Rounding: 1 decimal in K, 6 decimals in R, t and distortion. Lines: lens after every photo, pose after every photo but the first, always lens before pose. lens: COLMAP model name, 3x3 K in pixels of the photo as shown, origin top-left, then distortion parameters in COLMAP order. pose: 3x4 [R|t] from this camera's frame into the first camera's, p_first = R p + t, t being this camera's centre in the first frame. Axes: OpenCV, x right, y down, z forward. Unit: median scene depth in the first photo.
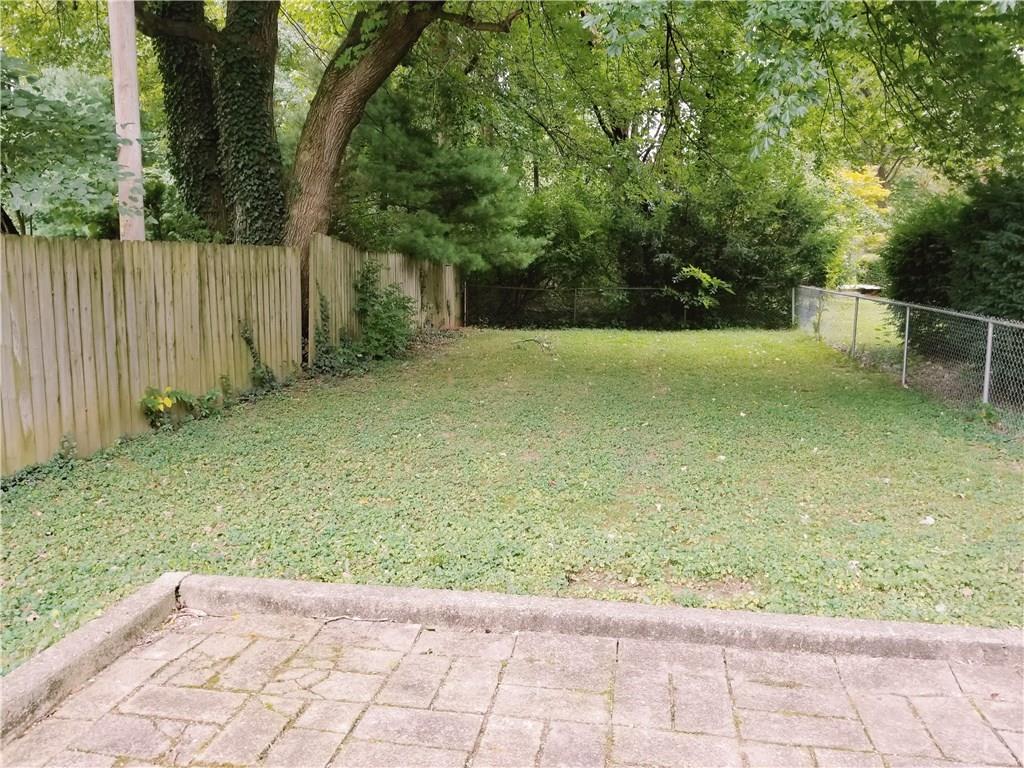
lens RADIAL K [[792.1, 0, 513.9], [0, 792.1, 367.6], [0, 0, 1]] dist [0.139498, -0.208490]
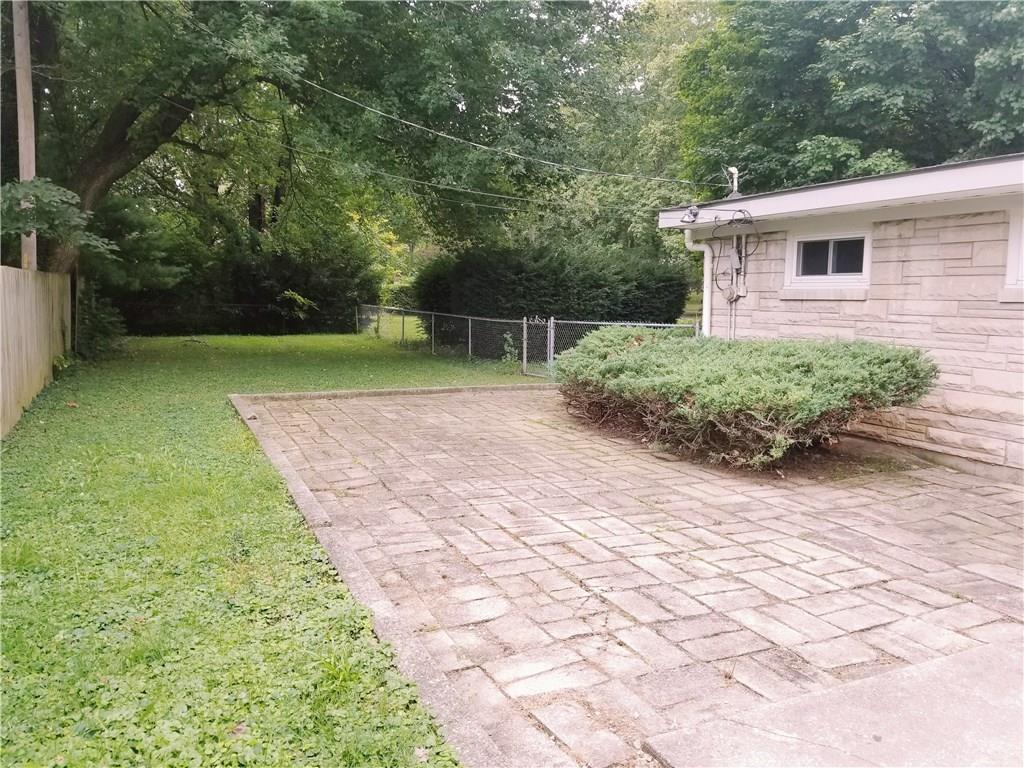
lens RADIAL K [[792.1, 0, 513.9], [0, 792.1, 367.6], [0, 0, 1]] dist [0.139498, -0.208490]
pose [[0.833202, -0.041522, 0.551408, -0.252559], [0.057836, 0.998251, -0.012223, 0.054882], [-0.549936, 0.042076, 0.834146, -0.429215]]
